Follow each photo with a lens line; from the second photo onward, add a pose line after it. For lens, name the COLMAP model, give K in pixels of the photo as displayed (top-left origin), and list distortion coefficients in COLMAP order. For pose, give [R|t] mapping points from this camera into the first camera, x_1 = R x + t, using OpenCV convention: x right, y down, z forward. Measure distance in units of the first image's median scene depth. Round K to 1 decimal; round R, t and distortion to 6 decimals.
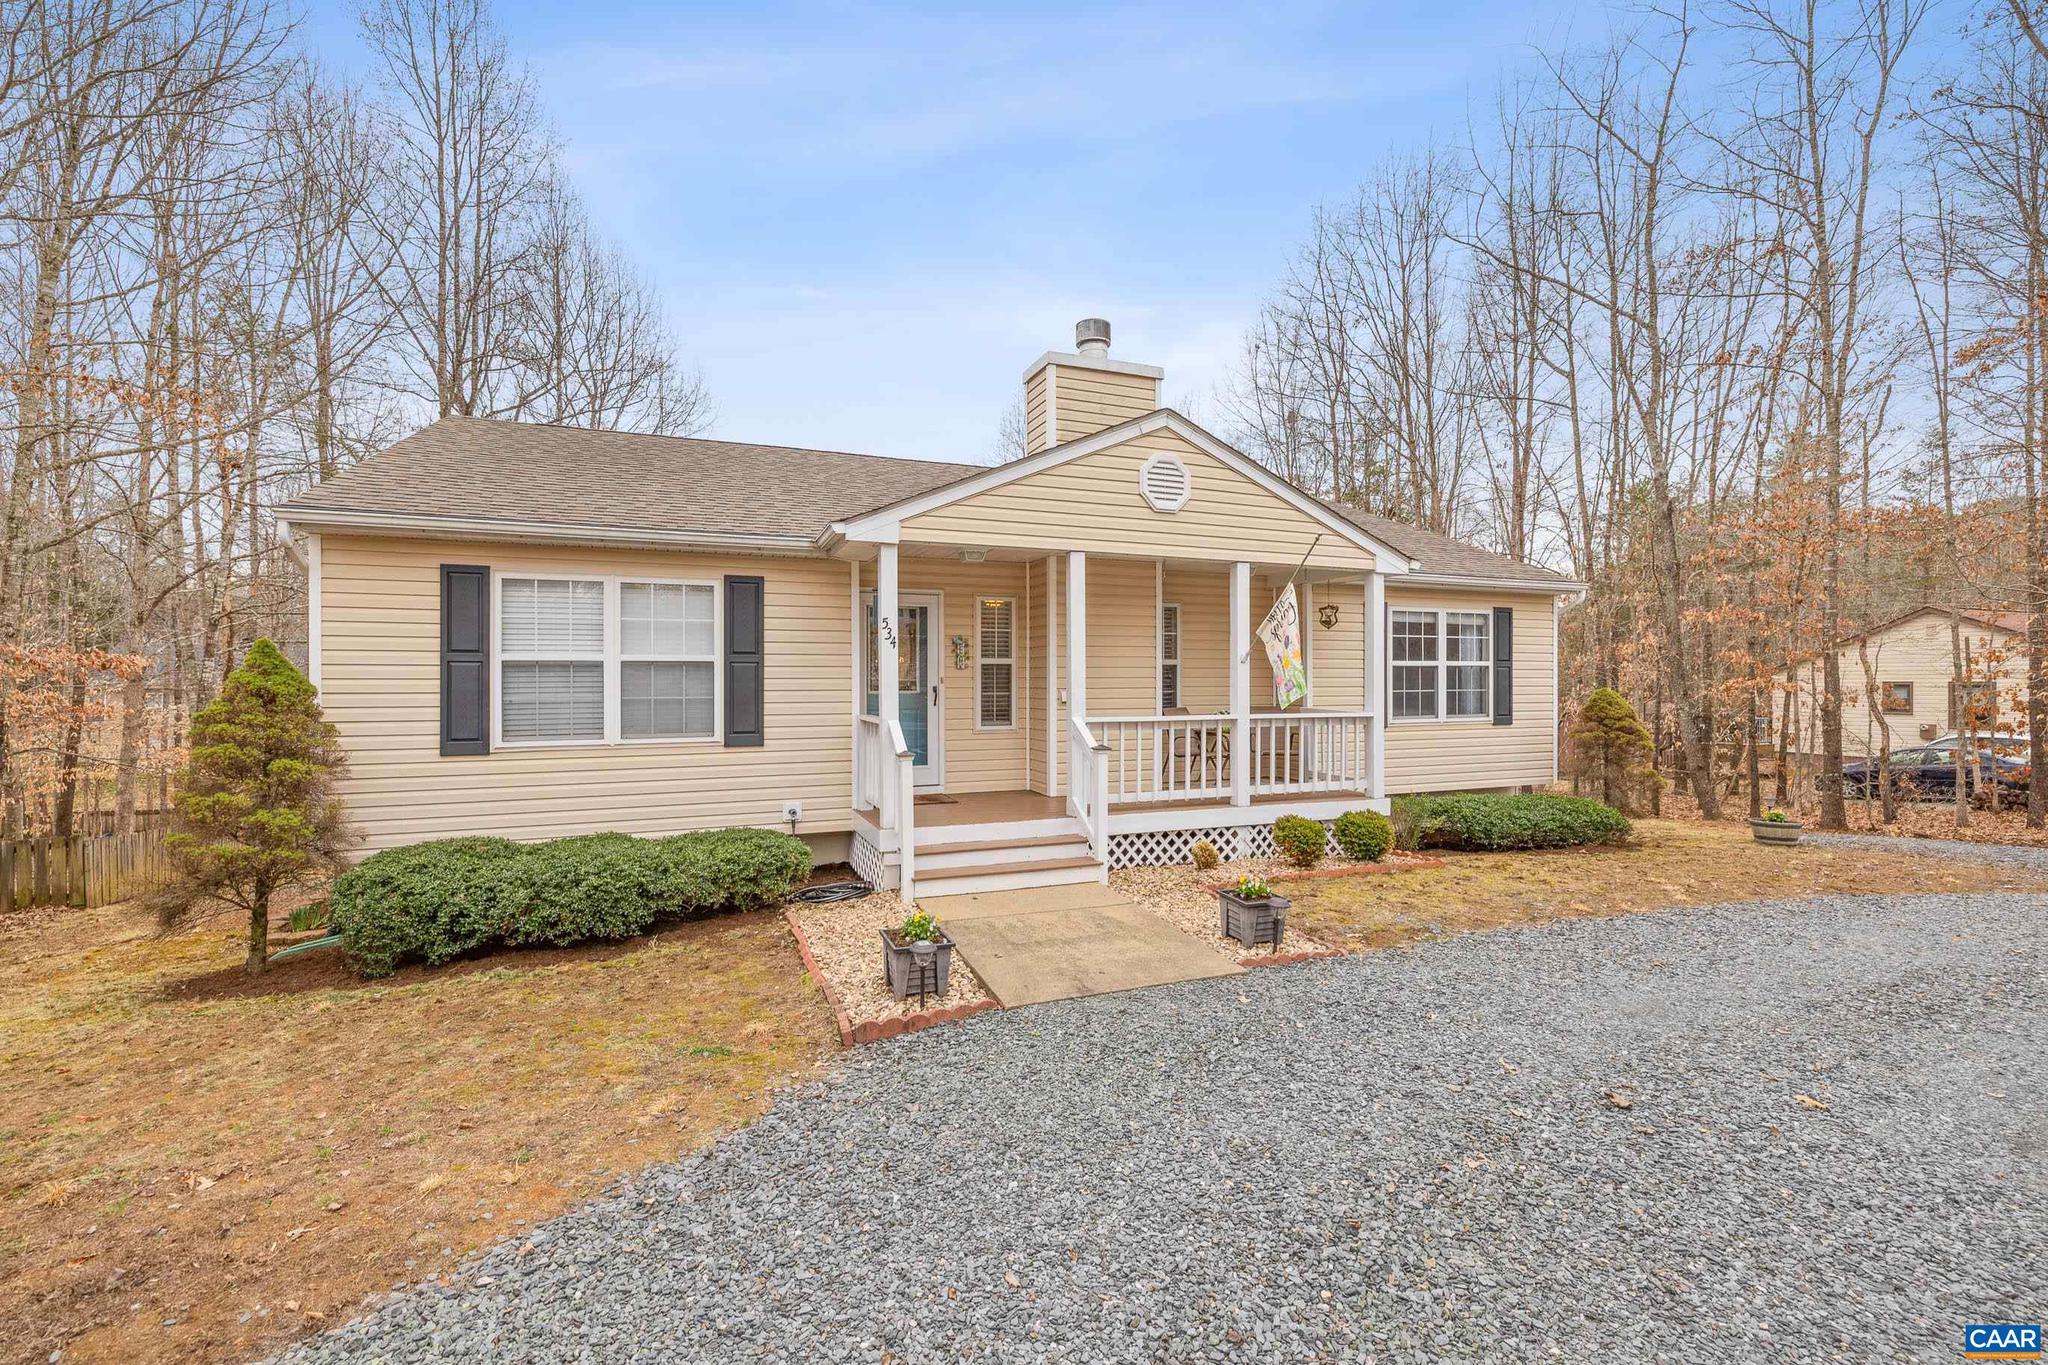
lens RADIAL K [[854.9, 0, 1020.9], [0, 854.9, 691.5], [0, 0, 1]] dist [0.001467, 0.000019]
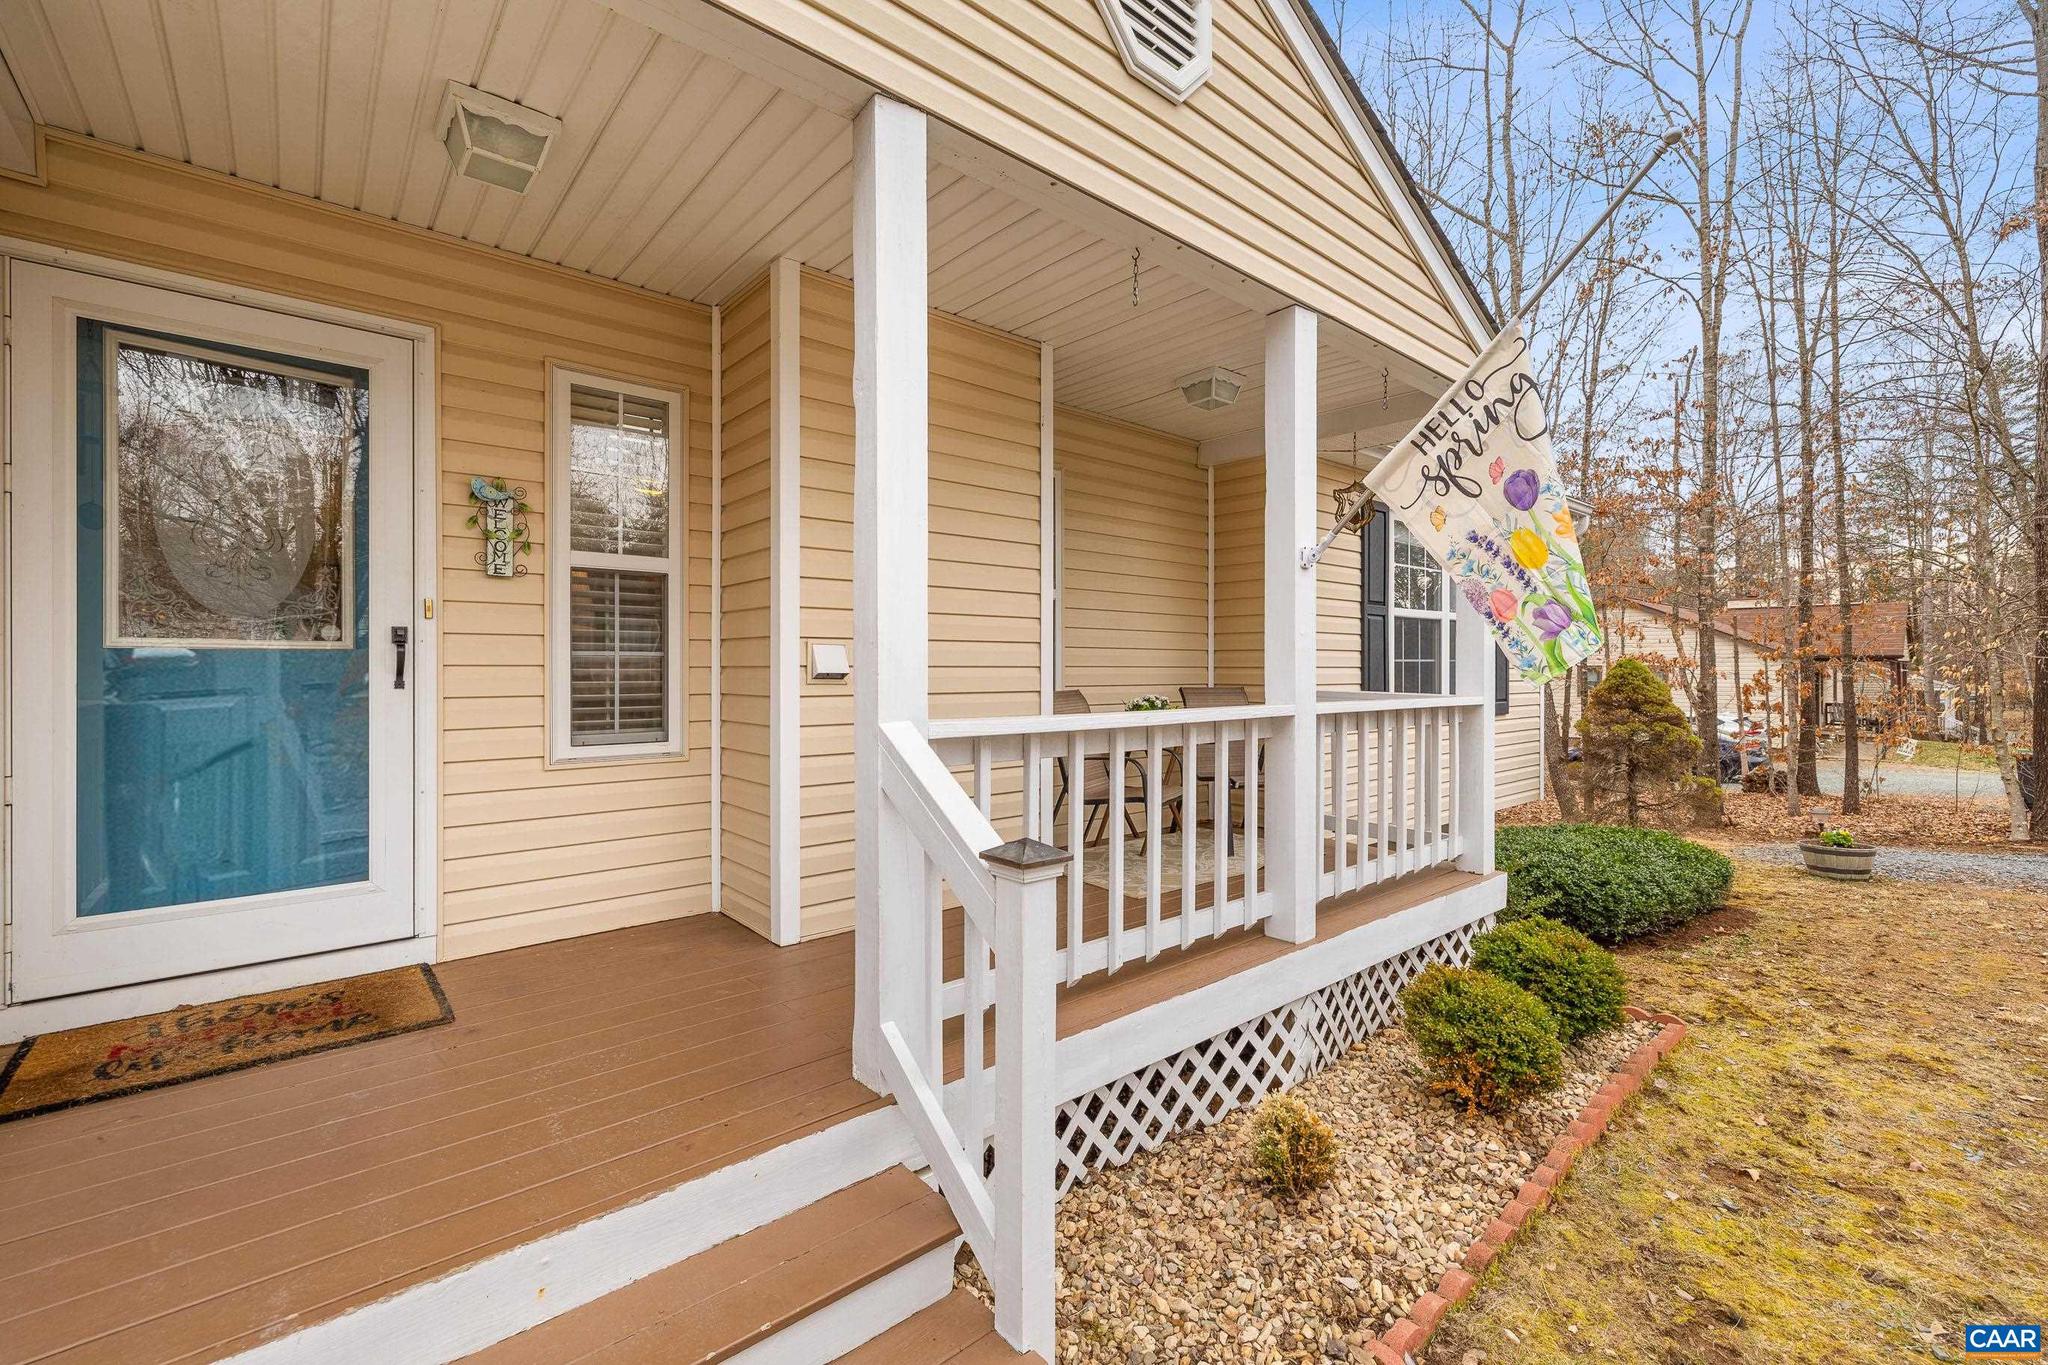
lens RADIAL K [[854.9, 0, 1026.8], [0, 854.9, 676.0], [0, 0, 1]] dist [0.001467, 0.000019]
pose [[0.944024, -0.000695, 0.329875, 0.013019], [0.002249, 0.999988, -0.004328, 0.013732], [-0.329868, 0.004828, 0.944015, 0.624129]]
